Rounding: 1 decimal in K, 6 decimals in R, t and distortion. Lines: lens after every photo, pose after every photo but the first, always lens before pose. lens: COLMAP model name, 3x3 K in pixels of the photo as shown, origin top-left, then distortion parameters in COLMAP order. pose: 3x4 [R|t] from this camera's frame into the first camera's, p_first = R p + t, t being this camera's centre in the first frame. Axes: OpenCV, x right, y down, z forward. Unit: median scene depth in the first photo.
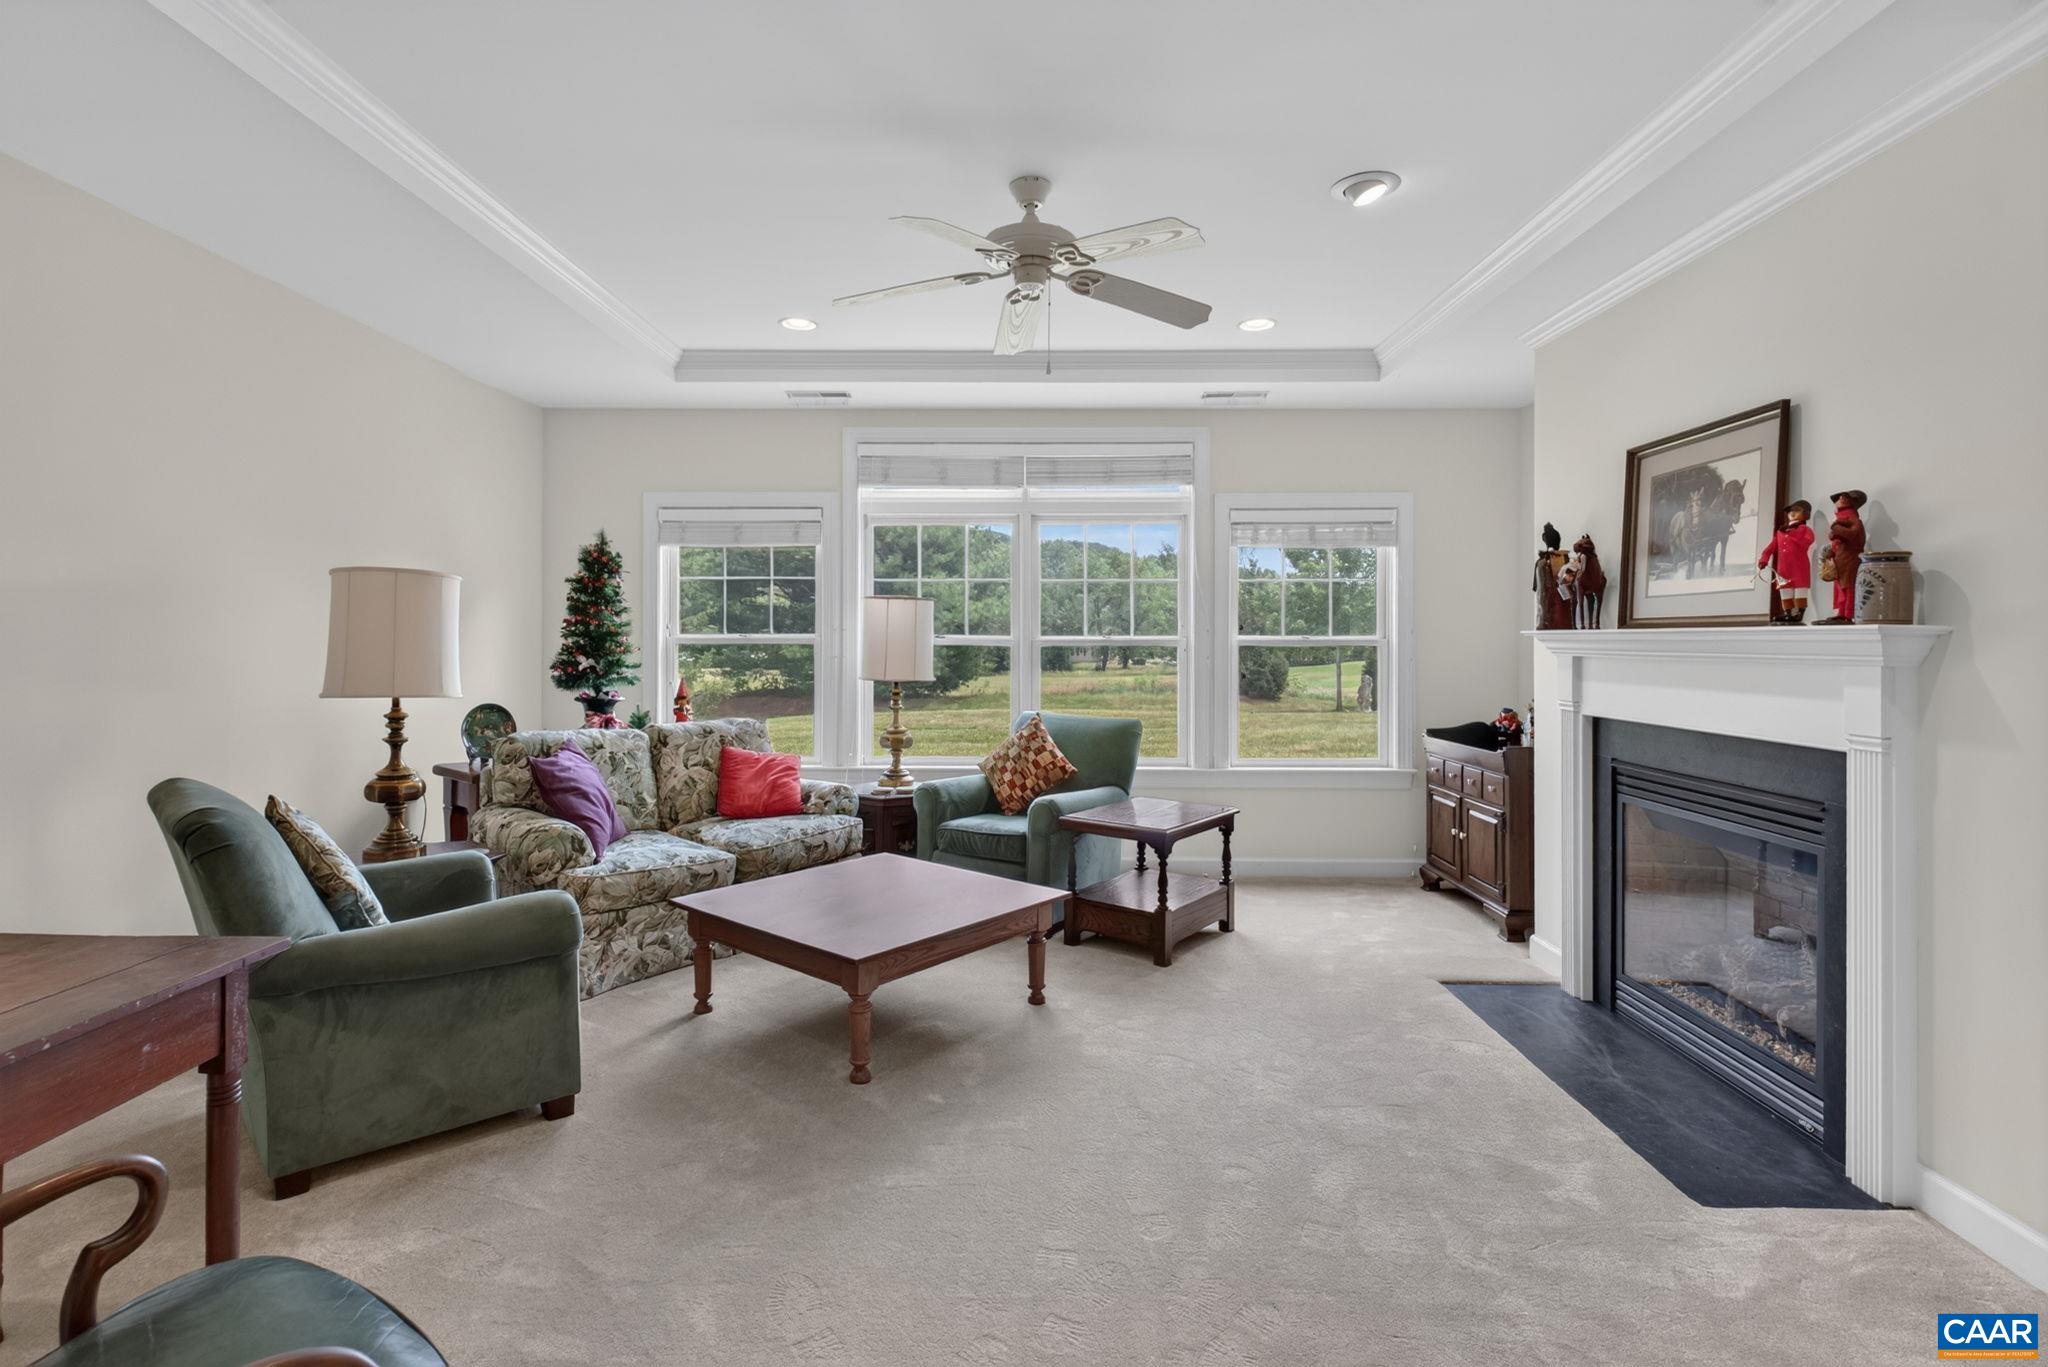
lens RADIAL K [[1003.3, 0, 1031.8], [0, 1003.3, 640.1], [0, 0, 1]] dist [0.002954, -0.000251]
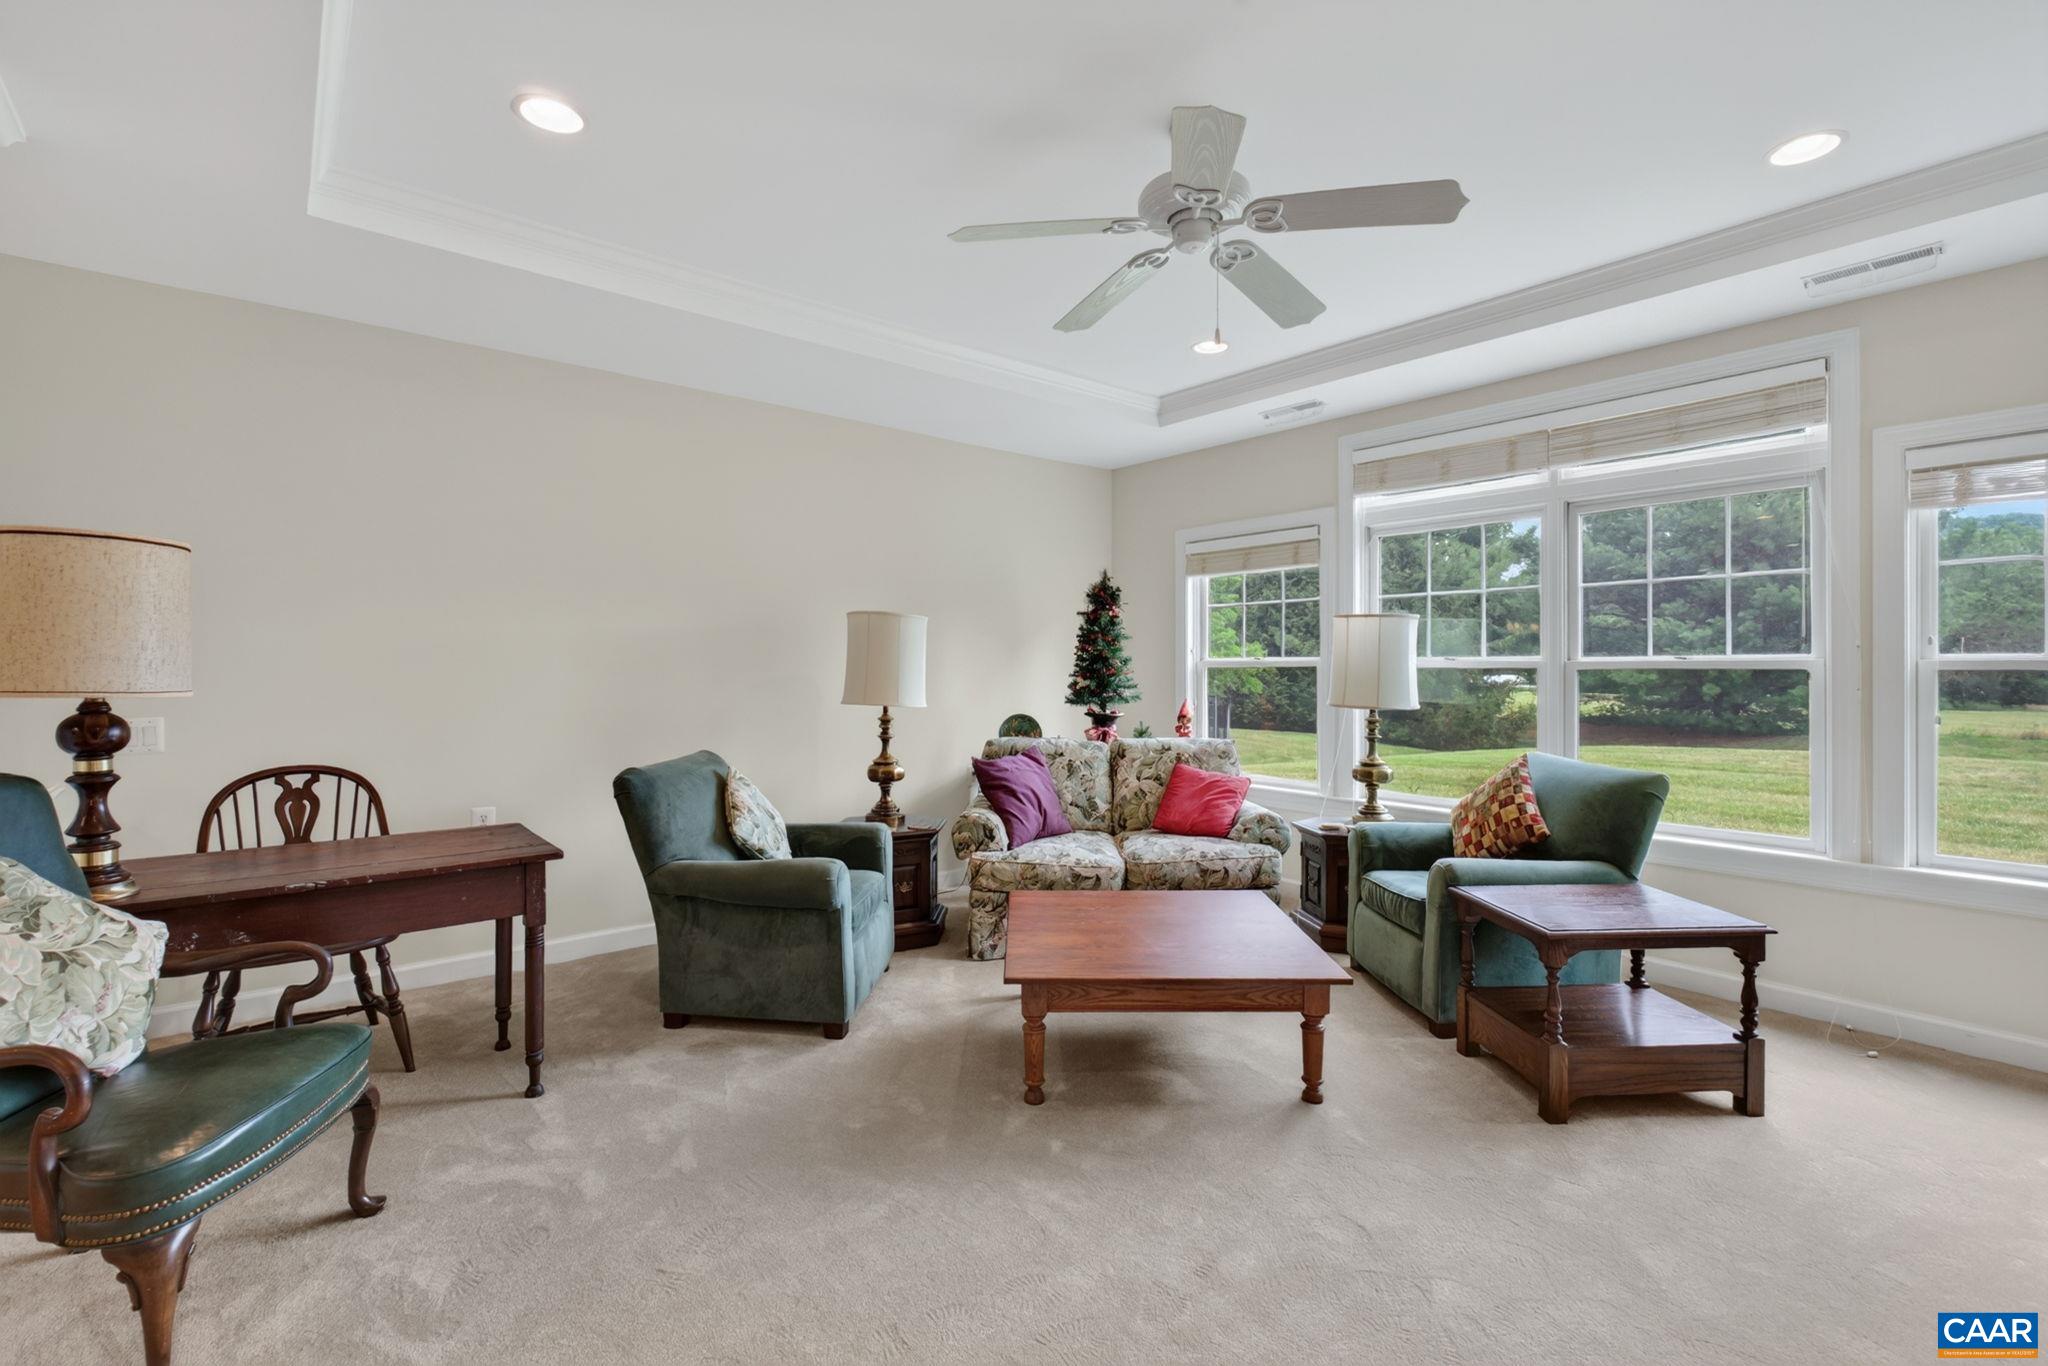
lens RADIAL K [[921.4, 0, 1048.9], [0, 921.4, 667.1], [0, 0, 1]] dist [-0.002367, -0.000027]
pose [[0.635641, -0.000024, -0.771984, 0.367201], [0.003061, 0.999992, 0.002490, 0.001262], [0.771978, -0.003946, 0.635637, 0.284756]]
